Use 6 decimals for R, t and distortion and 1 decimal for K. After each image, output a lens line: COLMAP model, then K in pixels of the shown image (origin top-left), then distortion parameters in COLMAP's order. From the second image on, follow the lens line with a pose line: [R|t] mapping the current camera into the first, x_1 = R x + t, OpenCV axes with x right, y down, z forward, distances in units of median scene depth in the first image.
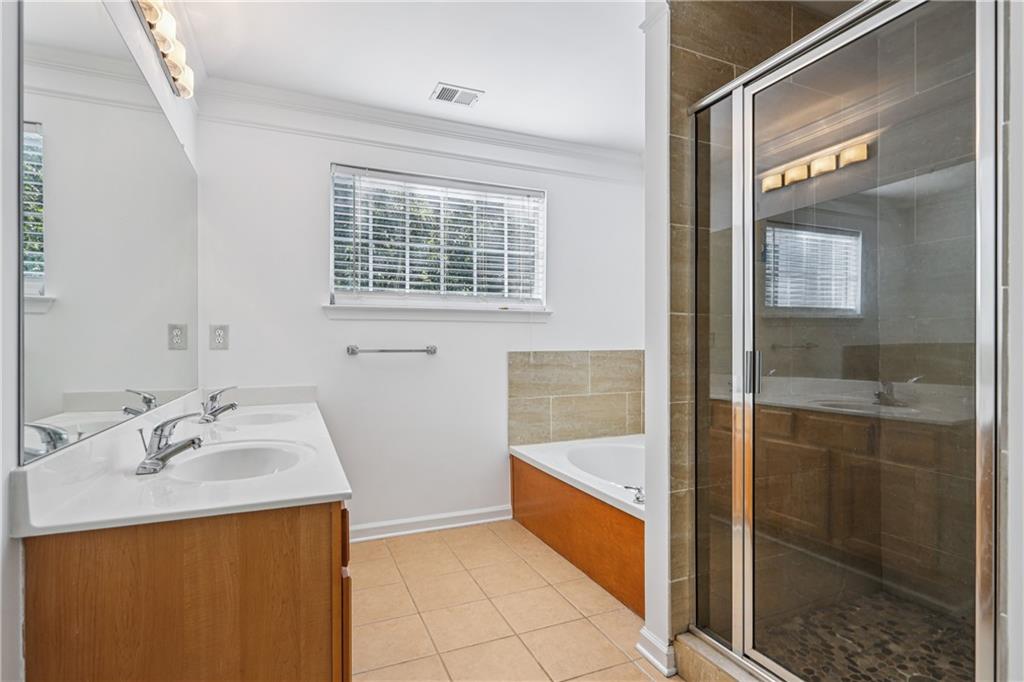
lens RADIAL K [[511.8, 0, 511.7], [0, 511.8, 343.8], [0, 0, 1]] dist [0.001471, 0.000137]
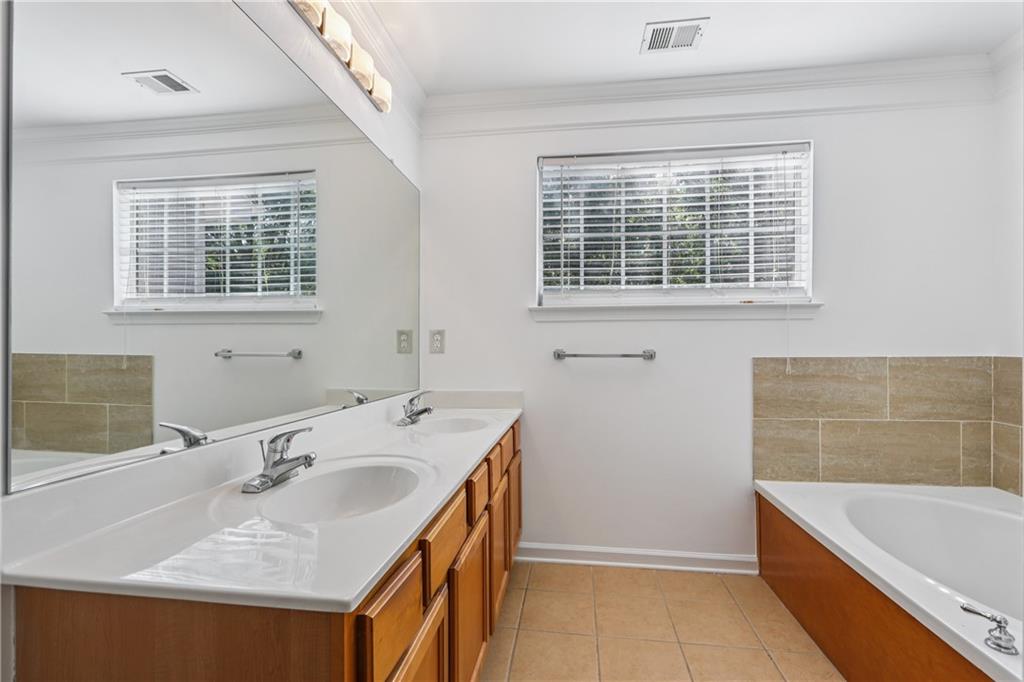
lens RADIAL K [[456.1, 0, 514.6], [0, 456.1, 348.0], [0, 0, 1]] dist [-0.003393, 0.000891]
pose [[0.854883, -0.000003, -0.518821, 0.043185], [0.001247, 0.999997, 0.002049, -0.000993], [0.518819, -0.002398, 0.854880, 0.229069]]
